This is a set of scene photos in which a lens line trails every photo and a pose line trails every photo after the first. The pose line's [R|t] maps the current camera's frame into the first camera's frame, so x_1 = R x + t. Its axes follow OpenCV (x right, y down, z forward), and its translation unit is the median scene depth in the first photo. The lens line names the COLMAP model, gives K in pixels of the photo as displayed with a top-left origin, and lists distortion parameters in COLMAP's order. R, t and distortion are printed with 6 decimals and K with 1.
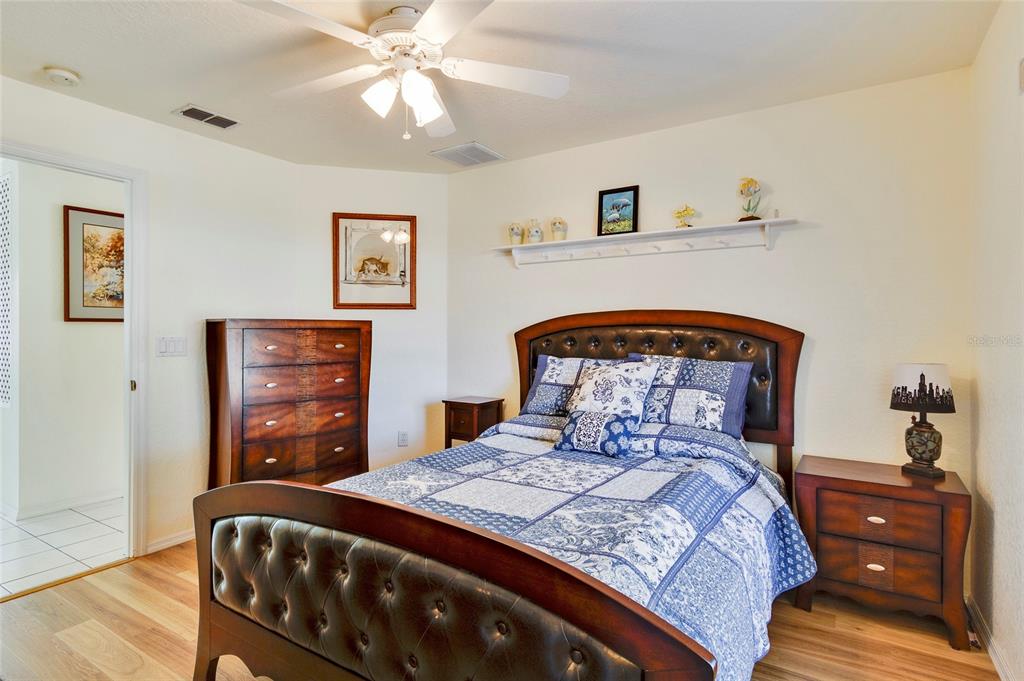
lens RADIAL K [[538.9, 0, 514.4], [0, 538.9, 323.6], [0, 0, 1]] dist [-0.000440, -0.000090]
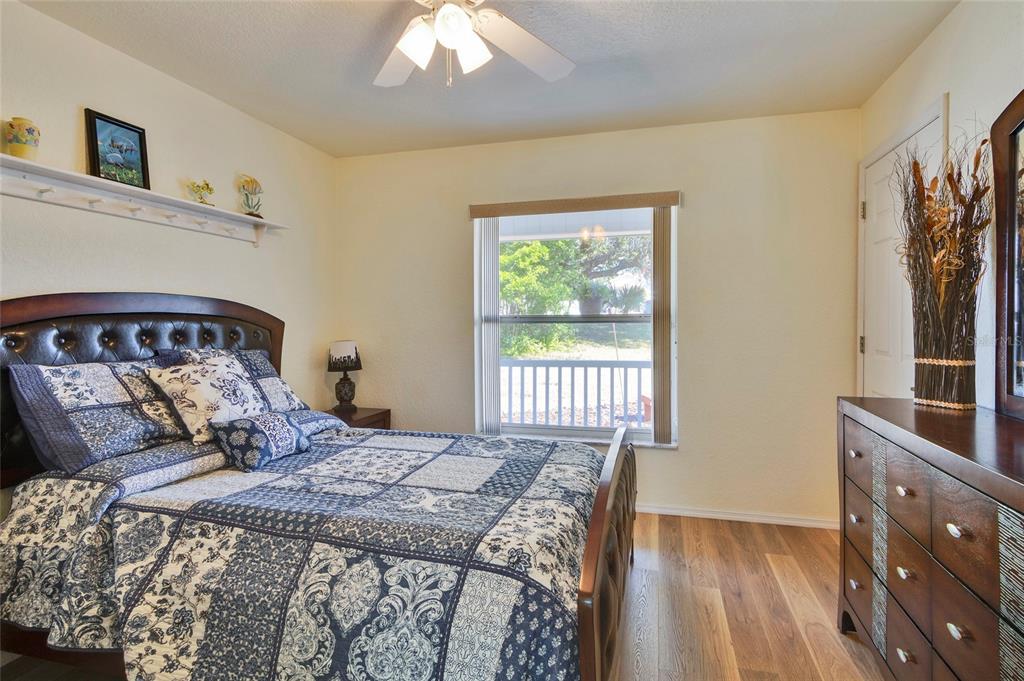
lens RADIAL K [[538.9, 0, 514.4], [0, 538.9, 323.6], [0, 0, 1]] dist [-0.000440, -0.000090]
pose [[-0.294930, -0.003228, 0.955514, -0.824769], [-0.007957, 0.999968, 0.000922, 0.016741], [-0.955486, -0.007331, -0.294946, 0.914747]]
